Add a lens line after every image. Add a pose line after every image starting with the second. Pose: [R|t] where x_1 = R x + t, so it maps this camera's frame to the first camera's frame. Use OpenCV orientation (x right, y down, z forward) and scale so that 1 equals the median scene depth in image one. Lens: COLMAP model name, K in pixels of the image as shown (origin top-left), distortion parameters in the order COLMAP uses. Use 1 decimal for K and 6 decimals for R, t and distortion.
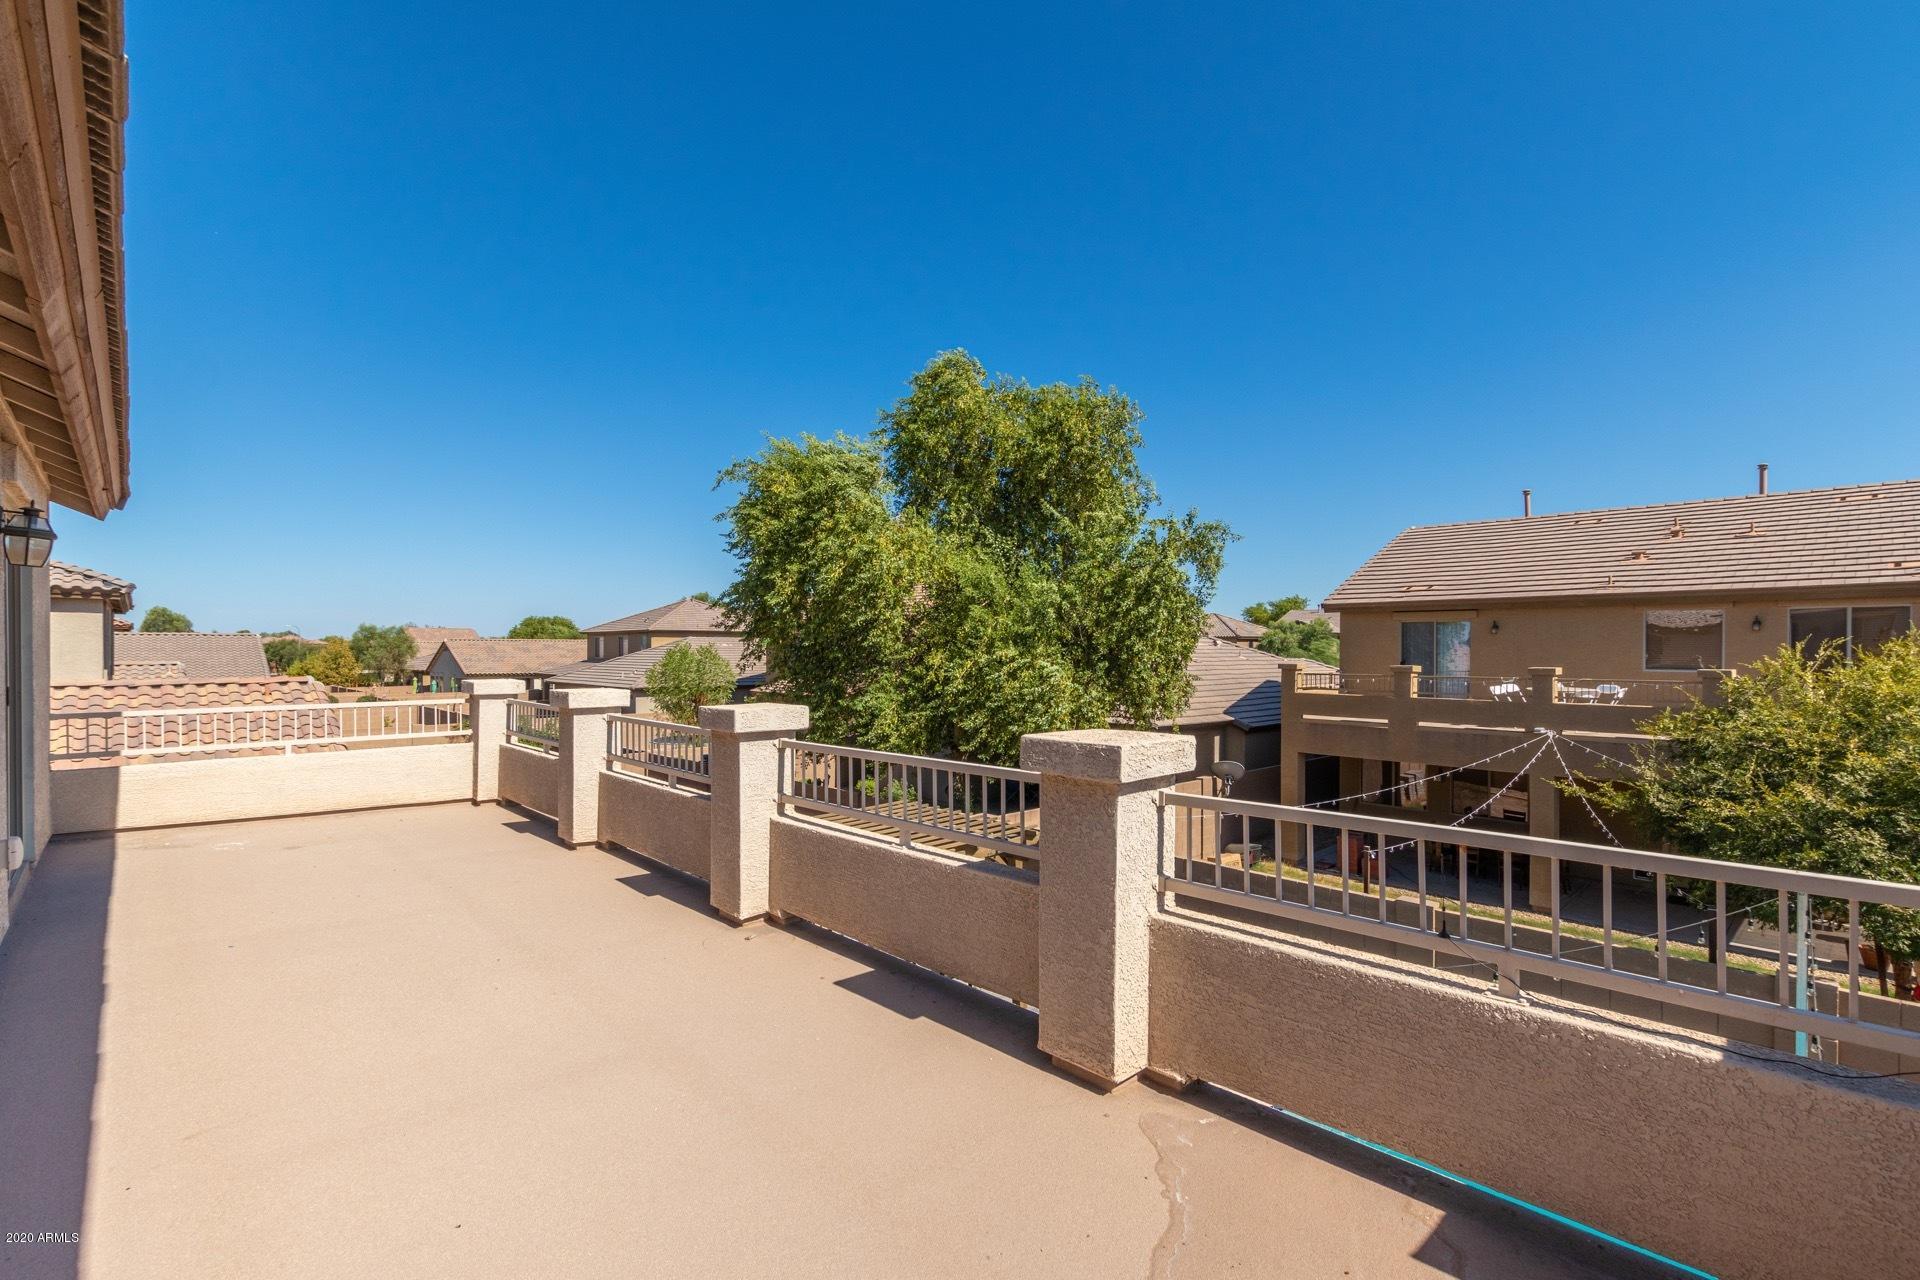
lens RADIAL K [[869.0, 0, 945.0], [0, 869.0, 646.4], [0, 0, 1]] dist [0.001035, 0.000461]
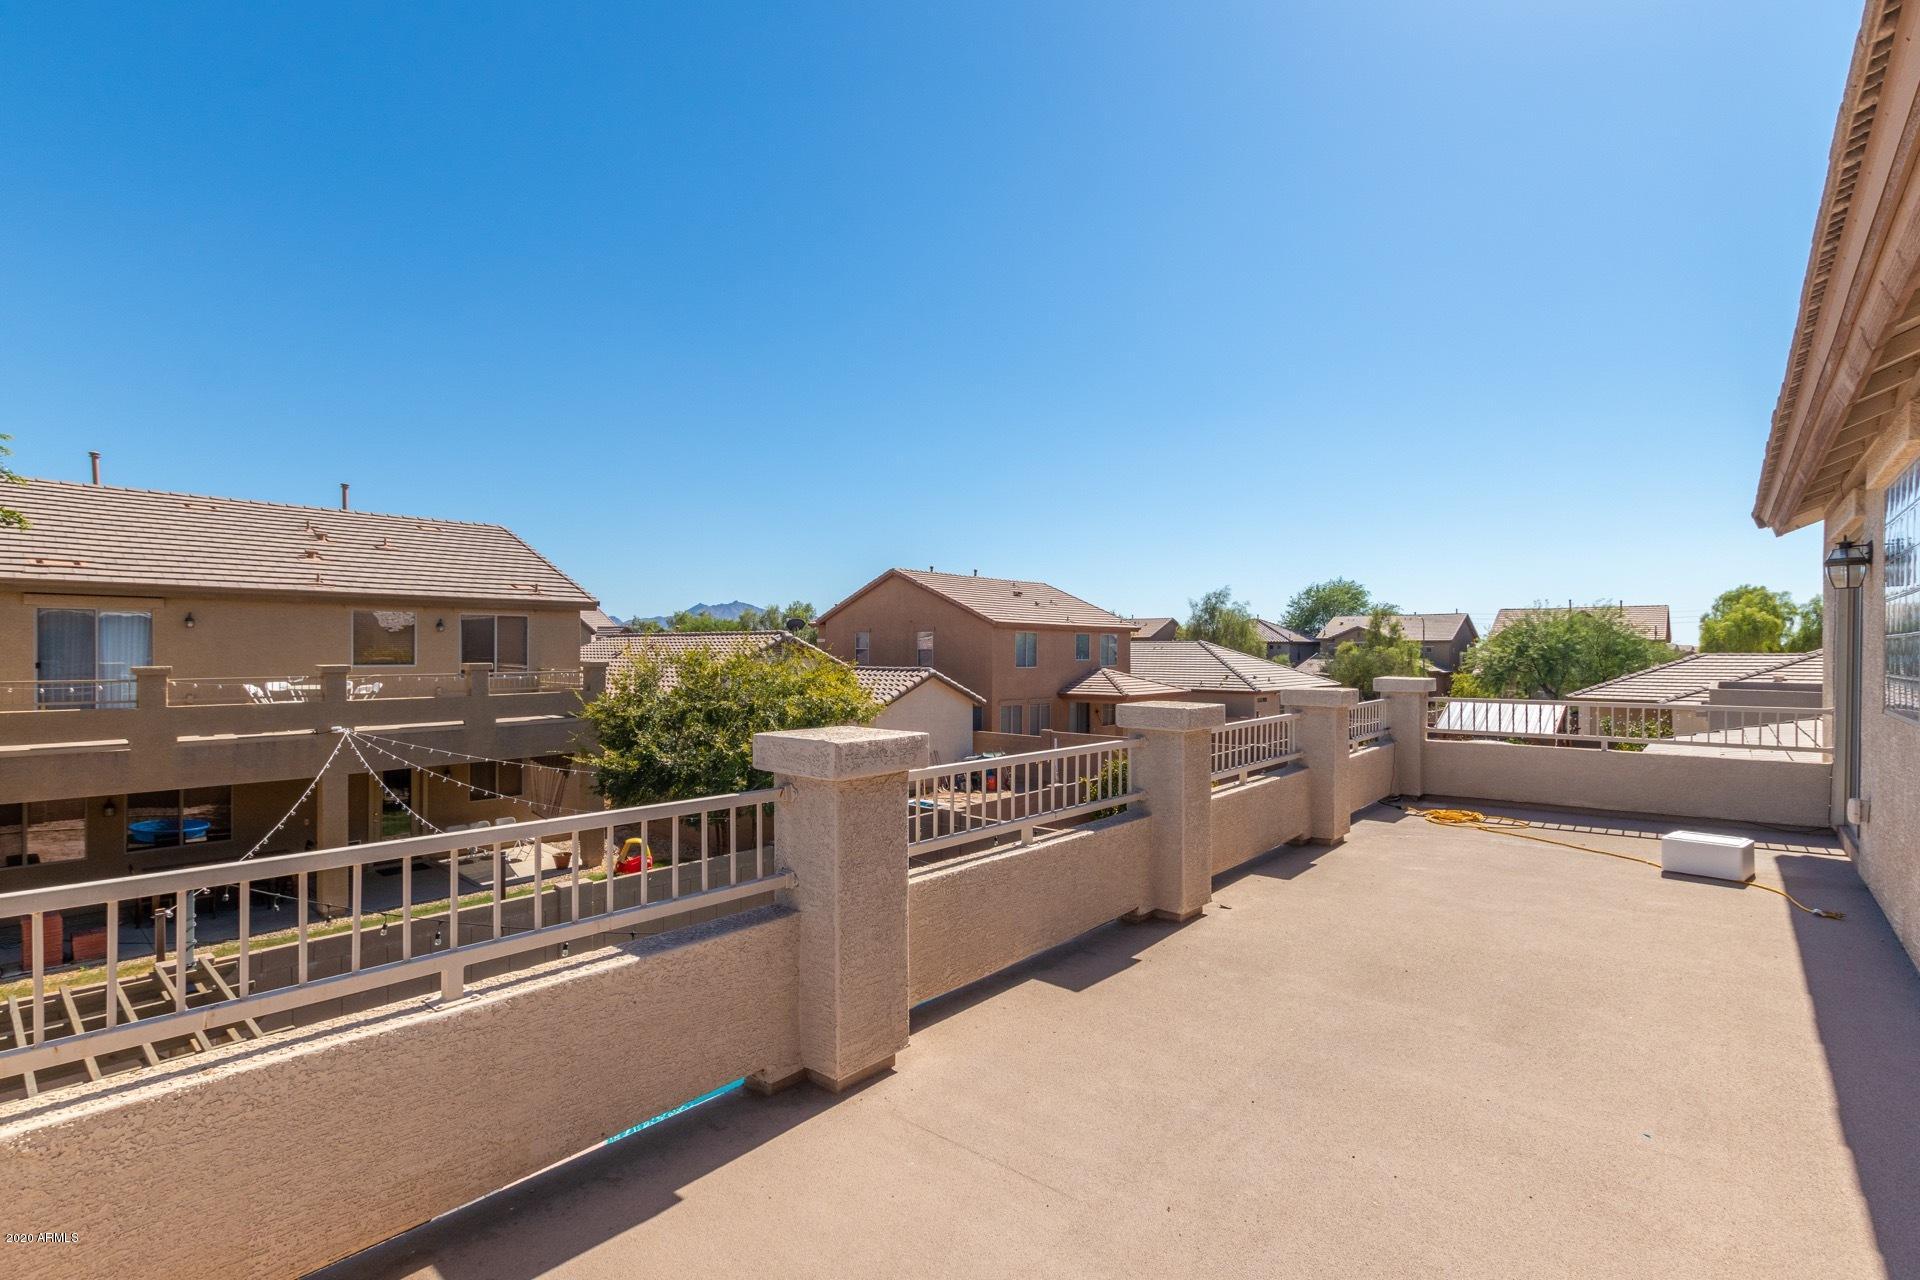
lens RADIAL K [[869.0, 0, 945.0], [0, 869.0, 646.4], [0, 0, 1]] dist [0.001035, 0.000461]
pose [[-0.090005, 0.001448, 0.995940, -0.327007], [-0.007895, 0.999966, -0.002167, 0.000136], [-0.995910, -0.008058, -0.089991, 0.388194]]
